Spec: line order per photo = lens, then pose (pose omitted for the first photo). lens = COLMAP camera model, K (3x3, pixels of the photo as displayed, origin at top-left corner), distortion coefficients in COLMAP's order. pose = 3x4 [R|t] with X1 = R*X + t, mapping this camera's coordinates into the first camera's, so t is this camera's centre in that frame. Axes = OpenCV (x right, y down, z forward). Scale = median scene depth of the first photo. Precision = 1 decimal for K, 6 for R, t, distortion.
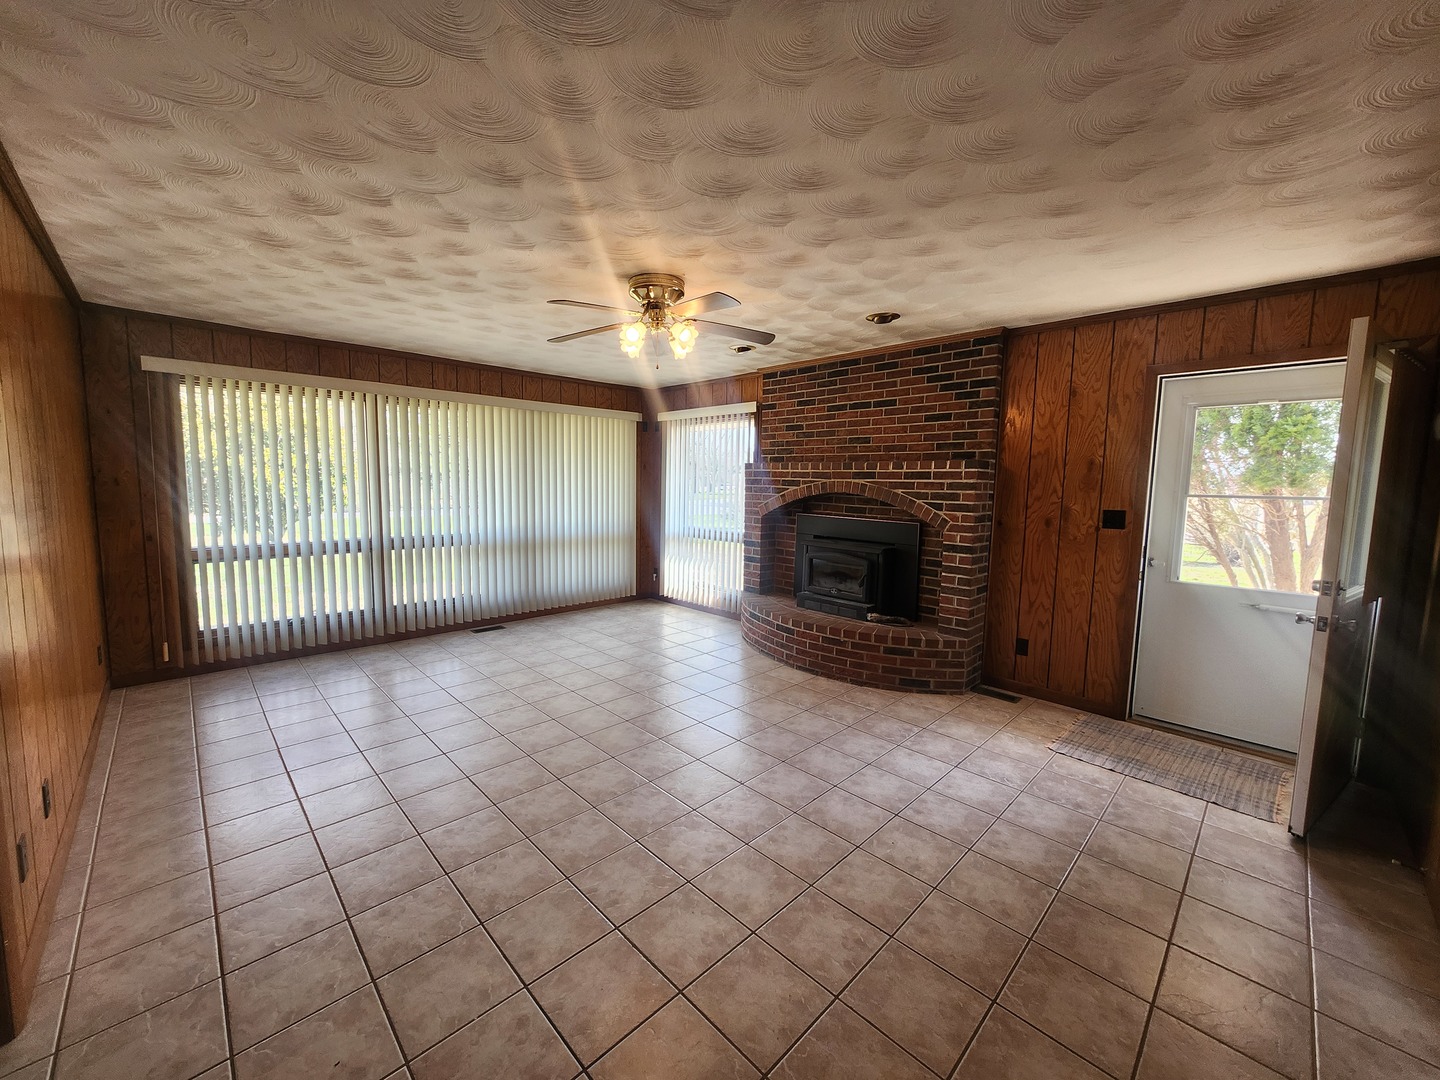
lens RADIAL K [[560.6, 0, 701.8], [0, 560.6, 537.0], [0, 0, 1]] dist [-0.002434, -0.000108]
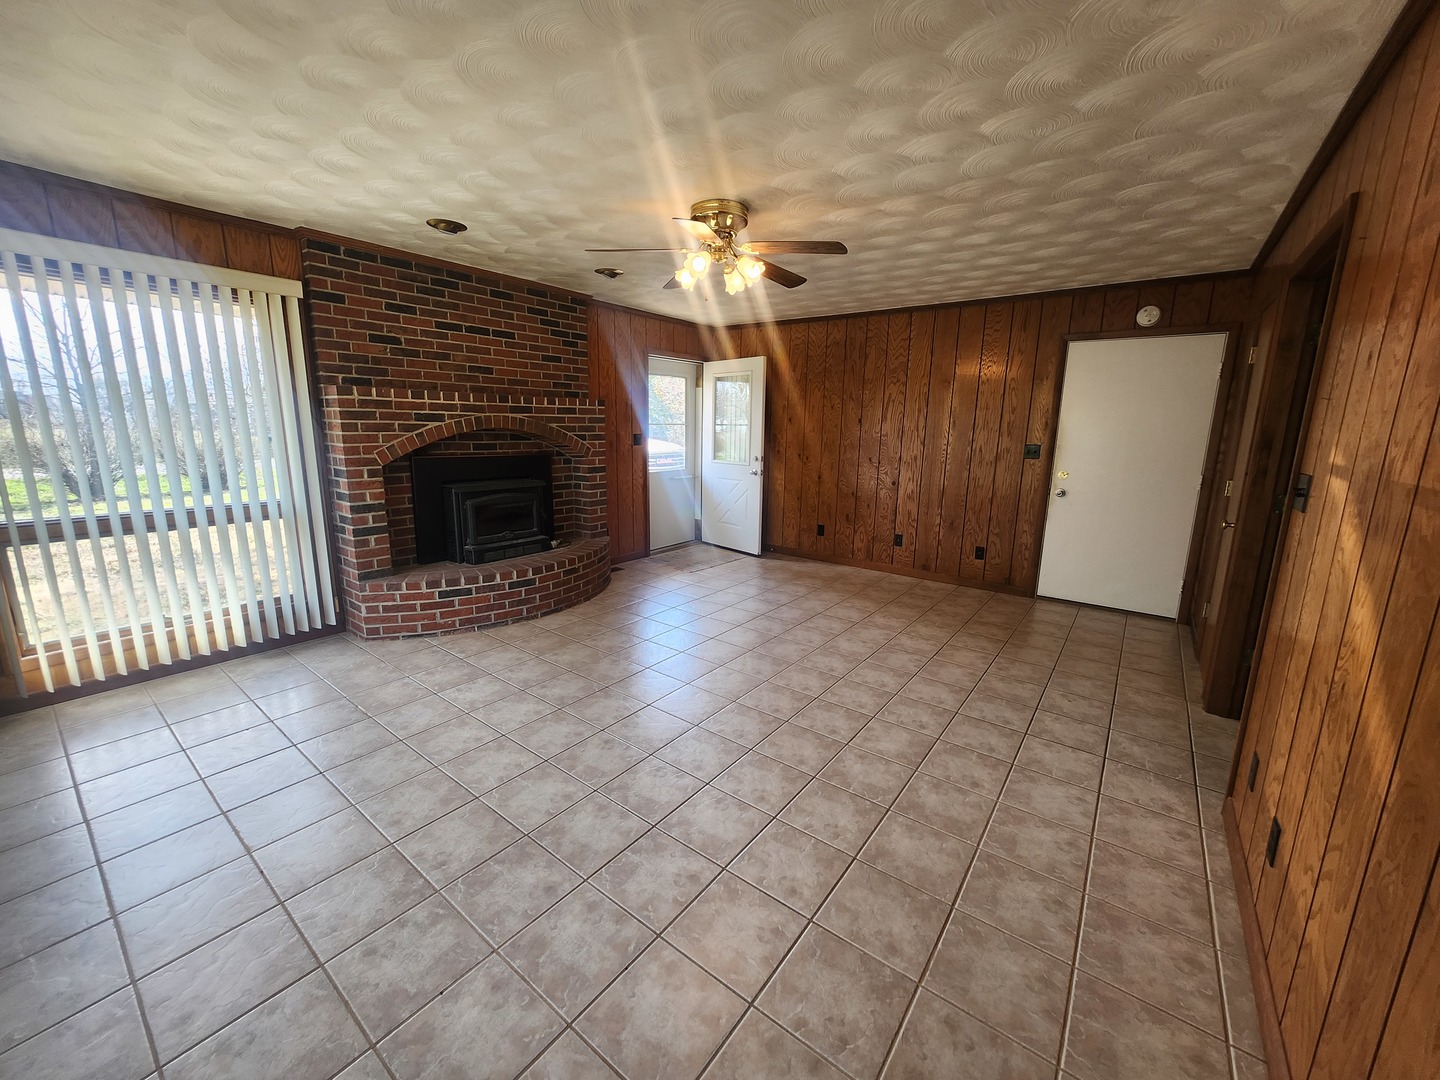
lens RADIAL K [[565.6, 0, 714.6], [0, 565.6, 535.2], [0, 0, 1]] dist [0.000465, 0.000041]
pose [[-0.154996, -0.211499, 0.965010, -0.811376], [0.080836, 0.970824, 0.225756, -0.097148], [-0.984602, 0.112999, -0.133377, 0.862263]]
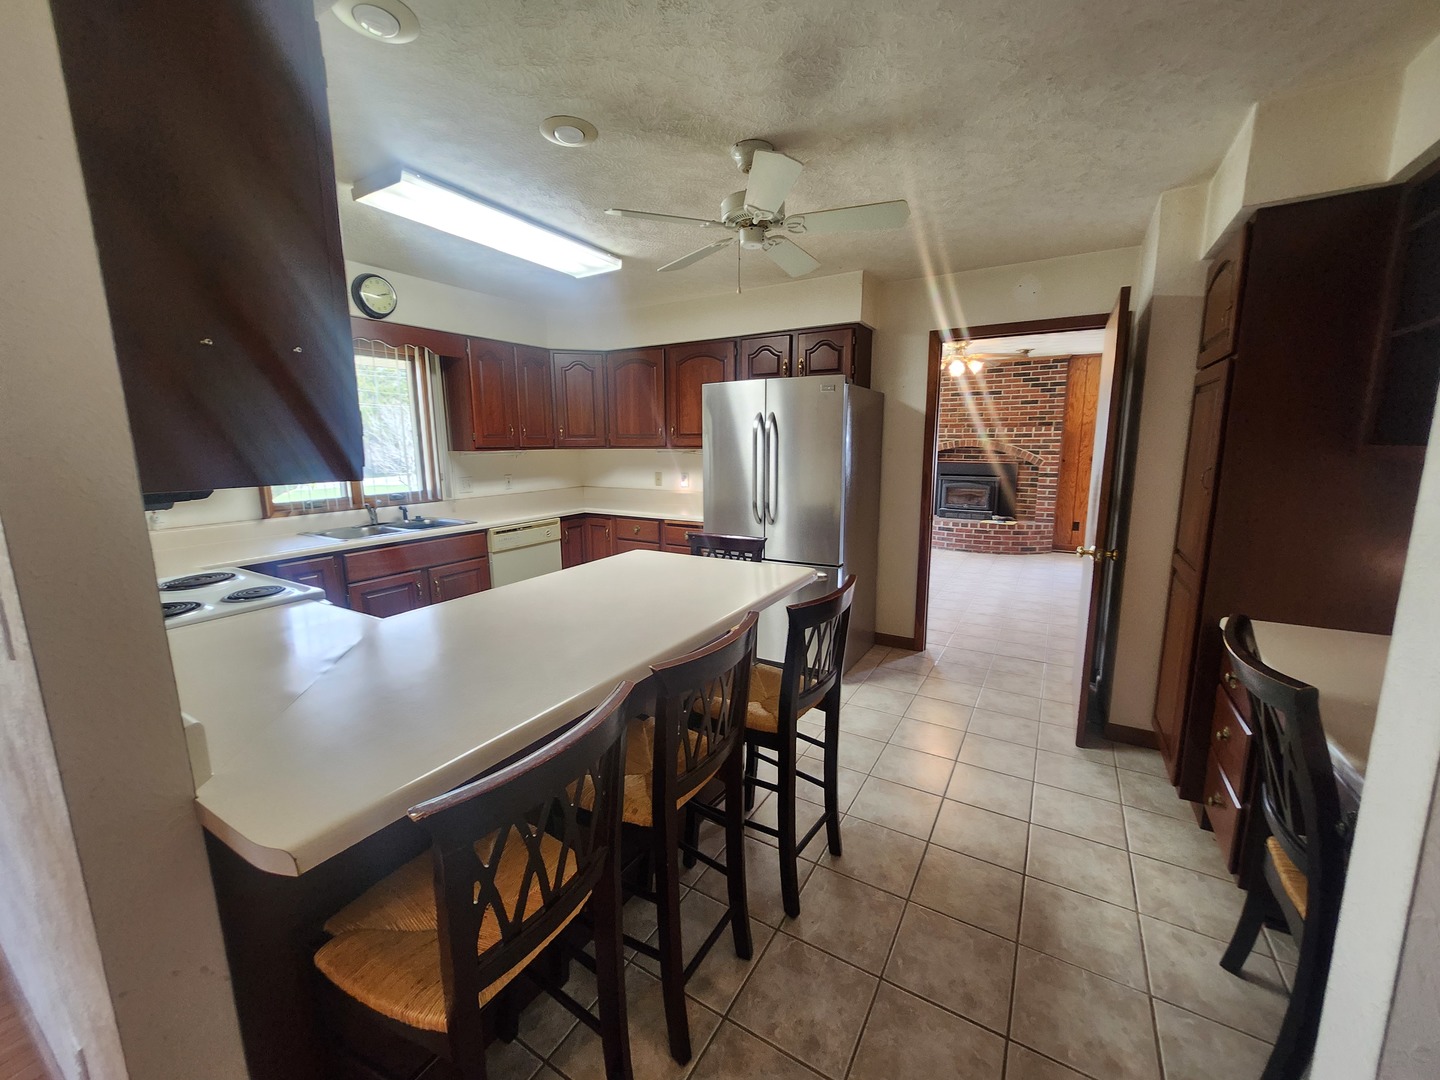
lens RADIAL K [[565.6, 0, 714.6], [0, 565.6, 535.2], [0, 0, 1]] dist [0.000465, 0.000041]
pose [[0.965383, -0.062933, 0.253129, -1.012790], [0.046879, 0.996517, 0.068966, 0.035574], [-0.256587, -0.054712, 0.964971, -0.490391]]
